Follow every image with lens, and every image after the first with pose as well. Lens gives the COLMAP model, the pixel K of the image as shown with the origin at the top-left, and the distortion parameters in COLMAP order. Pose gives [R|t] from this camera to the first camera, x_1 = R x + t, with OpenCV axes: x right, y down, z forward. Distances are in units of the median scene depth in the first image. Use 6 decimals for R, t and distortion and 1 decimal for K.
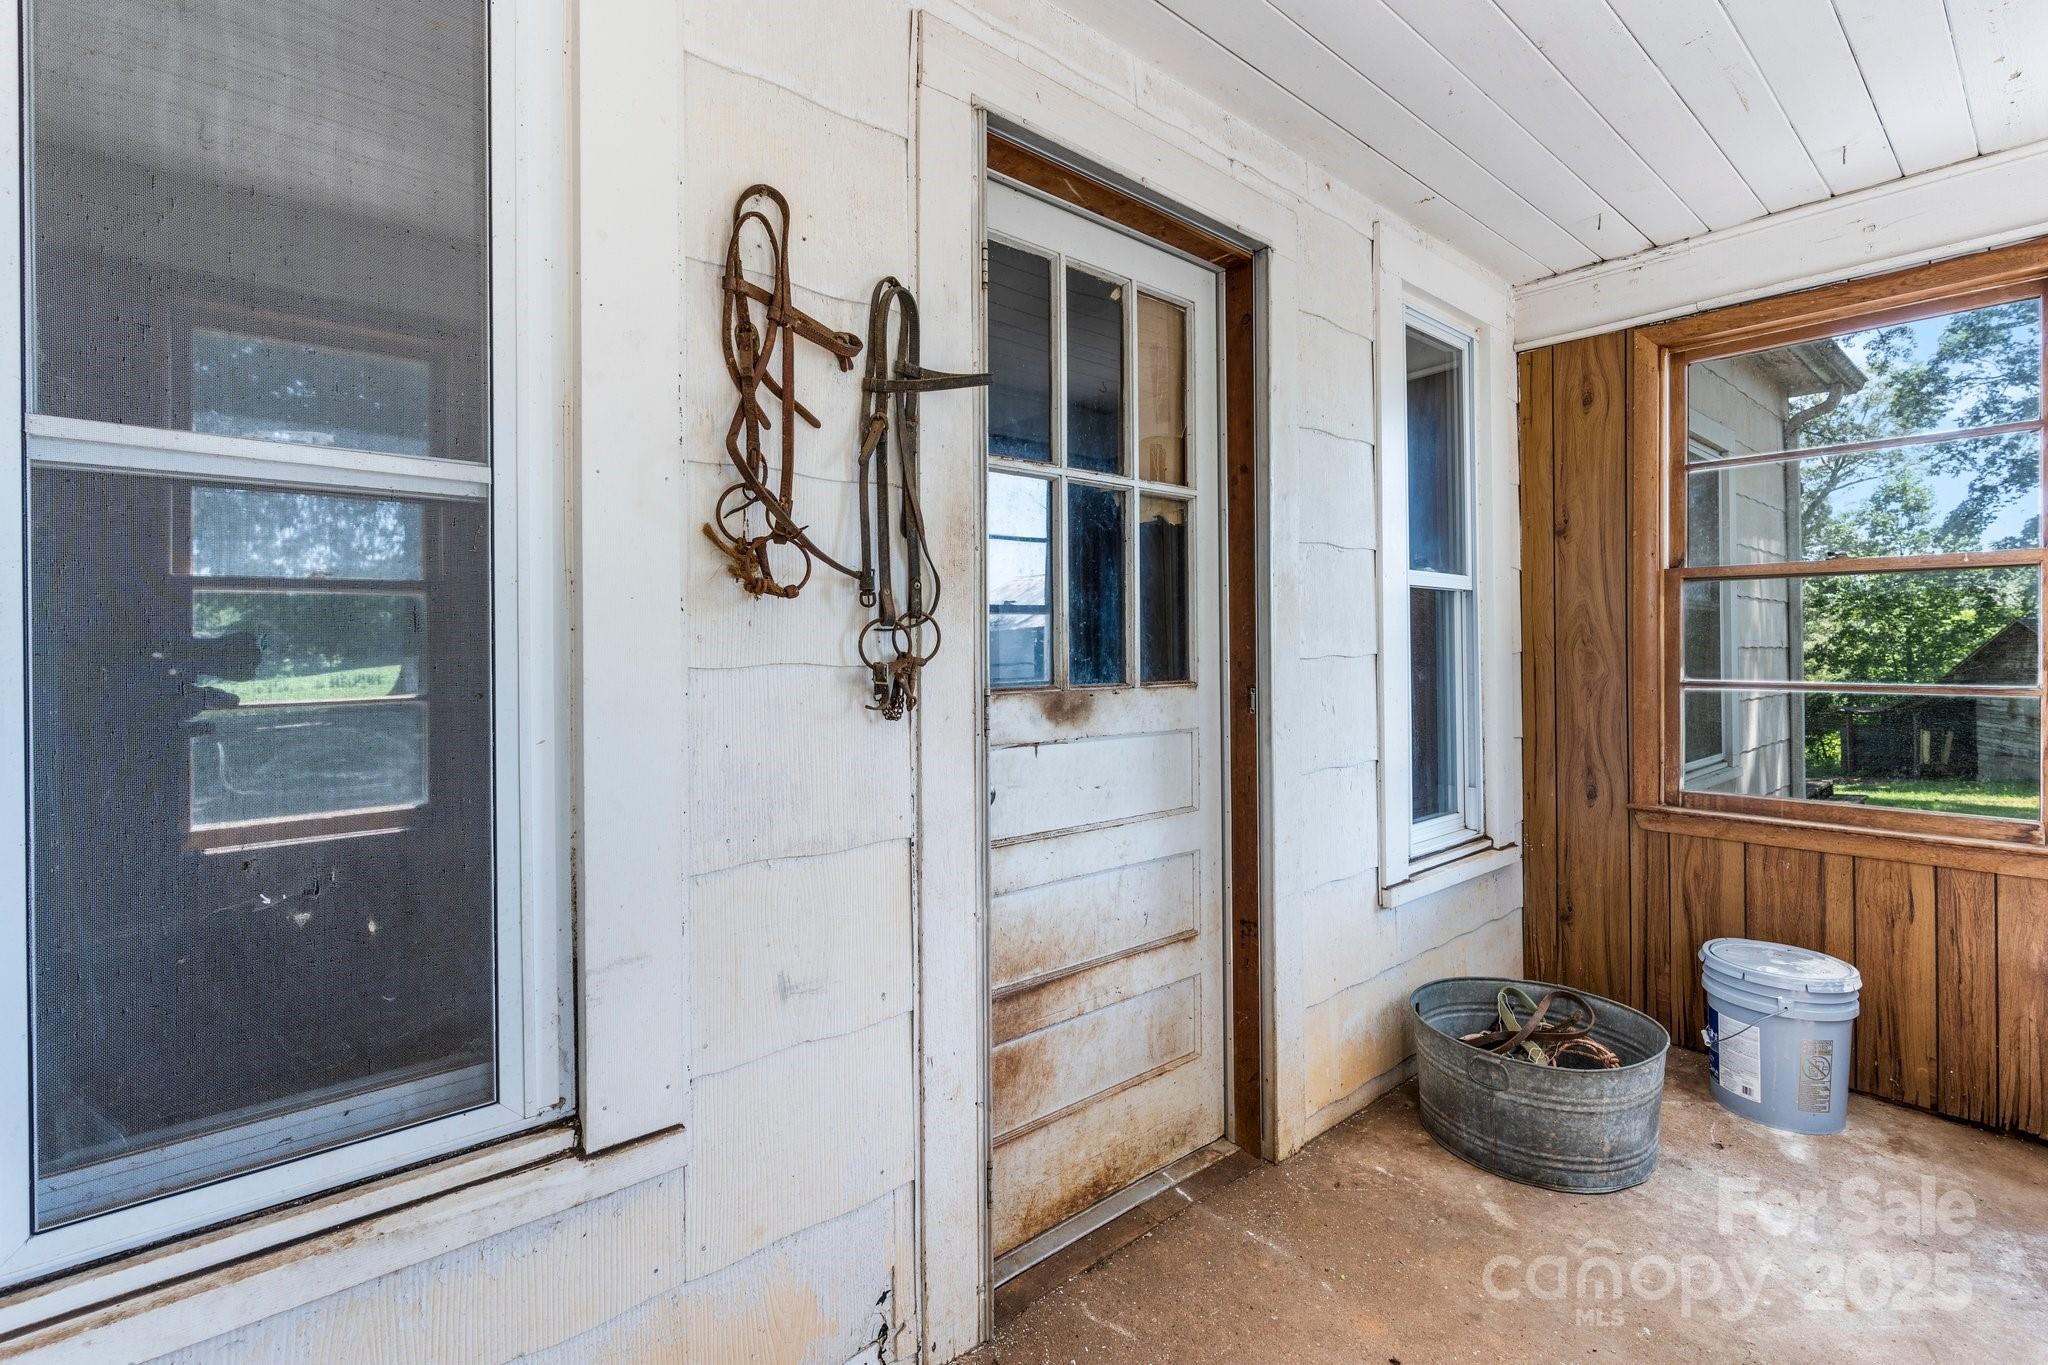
lens RADIAL K [[932.9, 0, 1040.2], [0, 932.9, 655.1], [0, 0, 1]] dist [-0.008158, 0.001958]
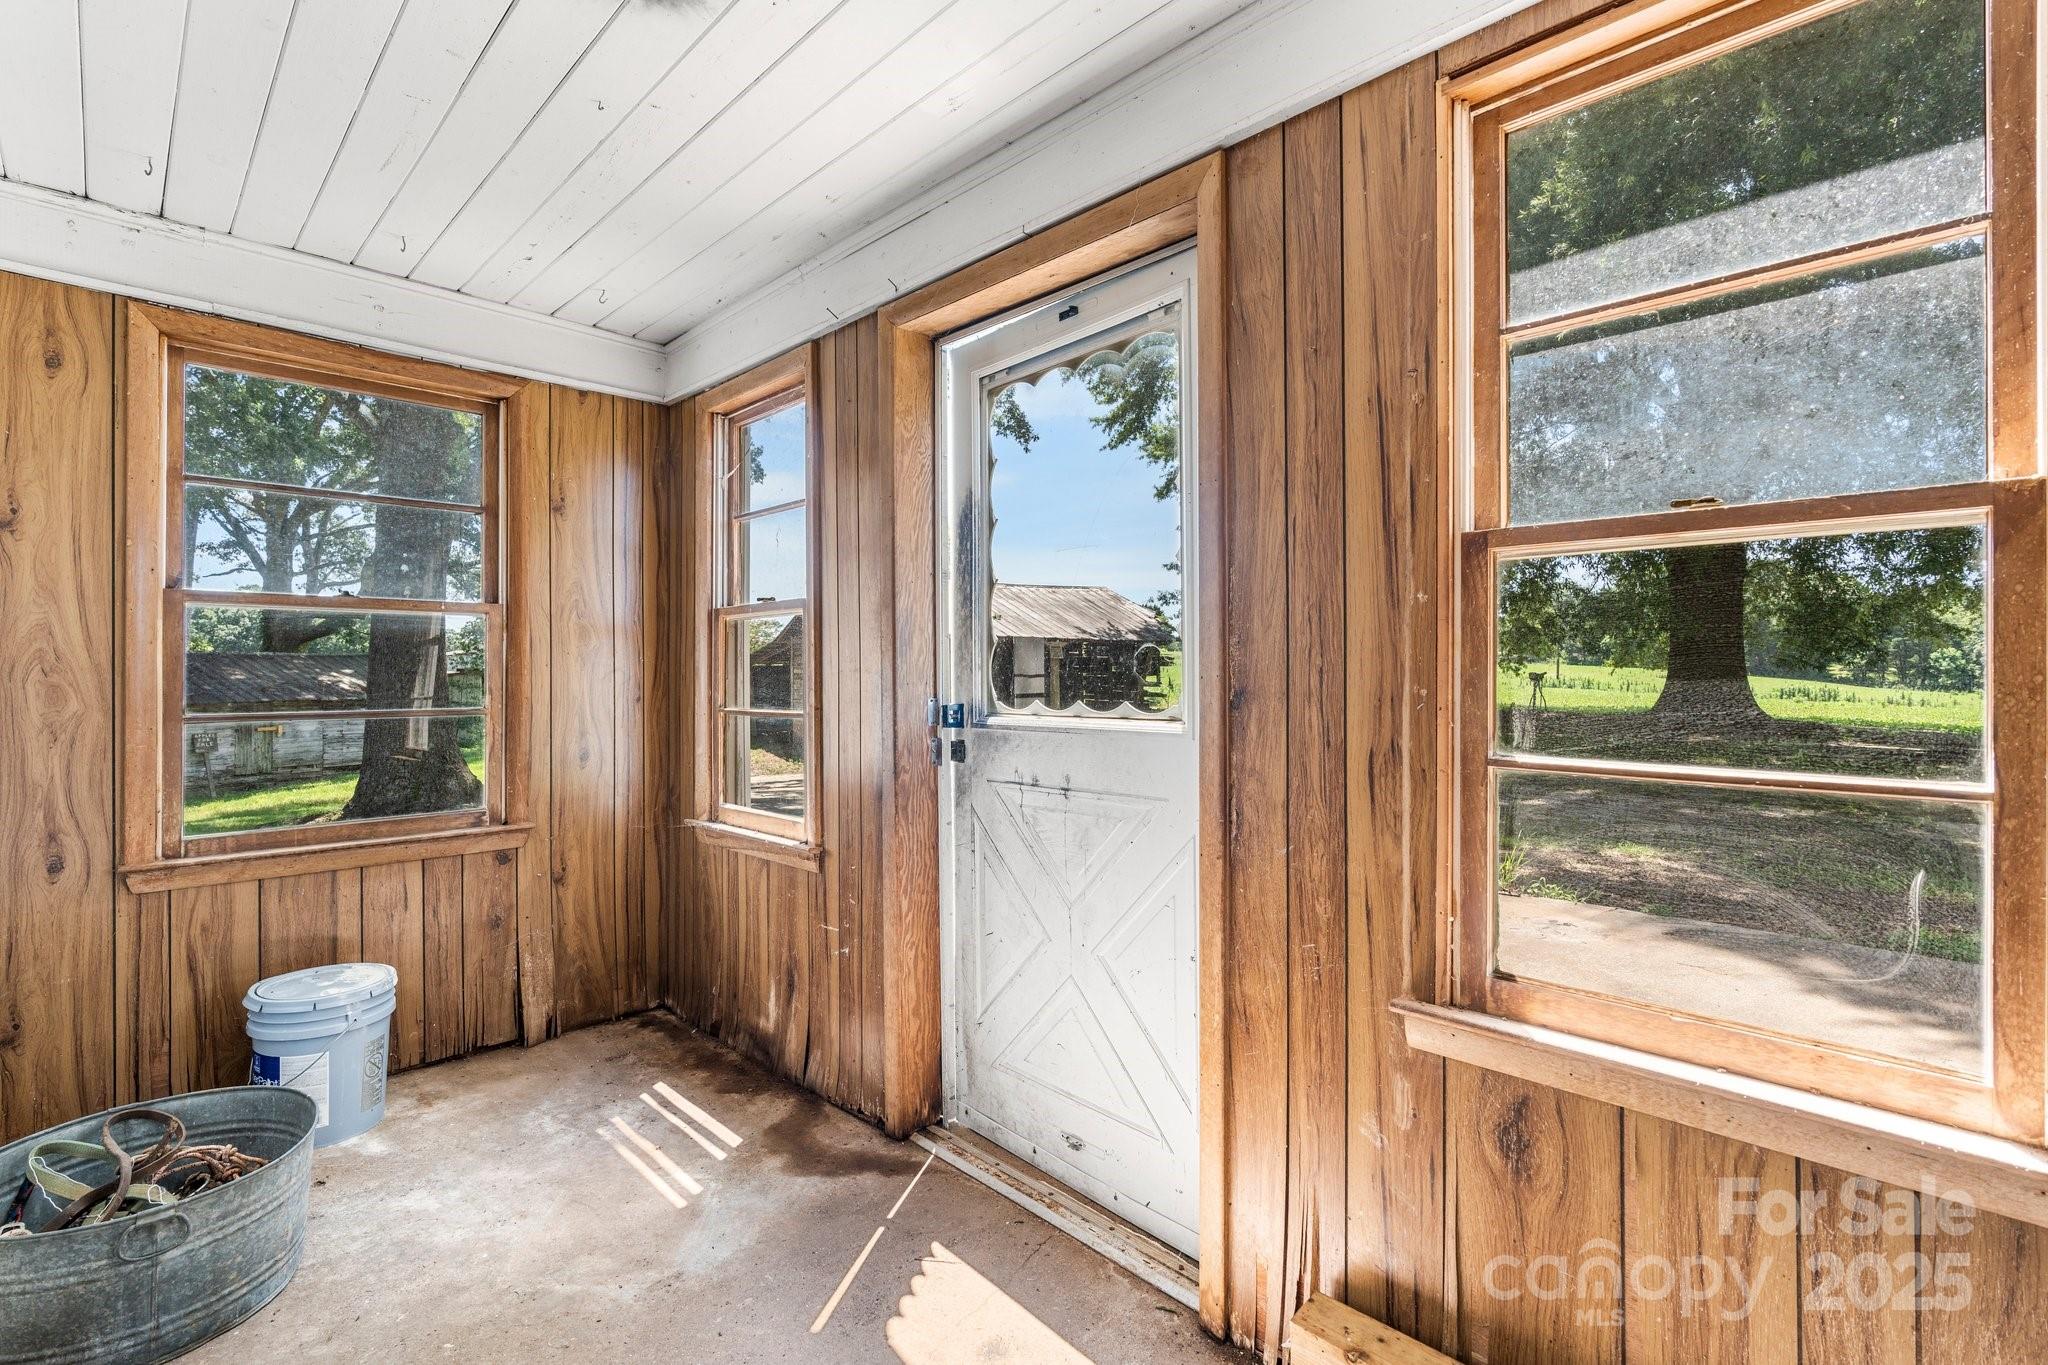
lens RADIAL K [[932.9, 0, 1024.8], [0, 932.9, 668.4], [0, 0, 1]] dist [-0.008158, 0.001958]
pose [[-0.060295, 0.006197, 0.998161, -0.250976], [0.008233, 0.999950, -0.005711, -0.006128], [-0.998147, 0.007873, -0.060343, 0.253288]]
